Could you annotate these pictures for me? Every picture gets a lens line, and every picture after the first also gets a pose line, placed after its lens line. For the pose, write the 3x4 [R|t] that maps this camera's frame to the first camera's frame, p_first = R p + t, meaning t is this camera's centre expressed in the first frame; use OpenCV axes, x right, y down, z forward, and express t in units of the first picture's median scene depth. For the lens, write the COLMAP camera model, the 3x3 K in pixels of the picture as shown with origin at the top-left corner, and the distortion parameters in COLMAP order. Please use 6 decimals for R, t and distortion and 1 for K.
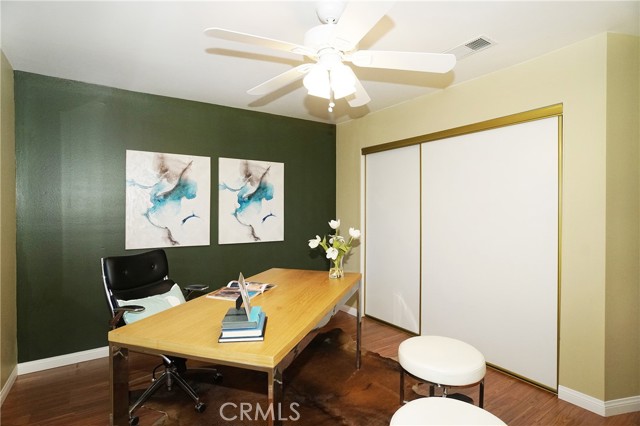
lens RADIAL K [[336.2, 0, 319.8], [0, 336.2, 210.7], [0, 0, 1]] dist [0.002995, 0.001149]
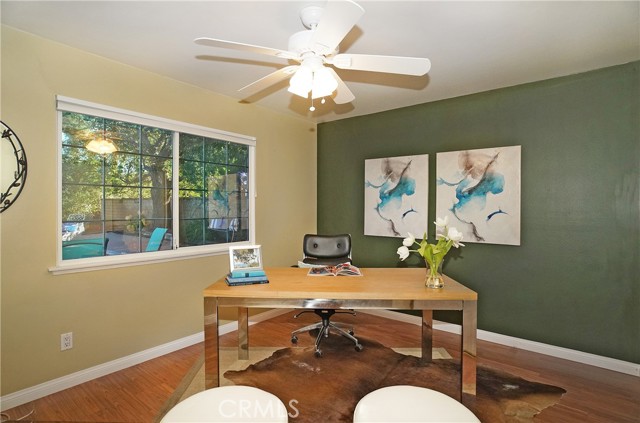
lens RADIAL K [[338.0, 0, 319.9], [0, 338.0, 210.7], [0, 0, 1]] dist [-0.000378, 0.000034]
pose [[0.314886, 0.019953, -0.948920, 0.531331], [-0.007684, 0.999800, 0.018473, -0.002224], [0.949098, 0.001474, 0.314977, 0.344356]]
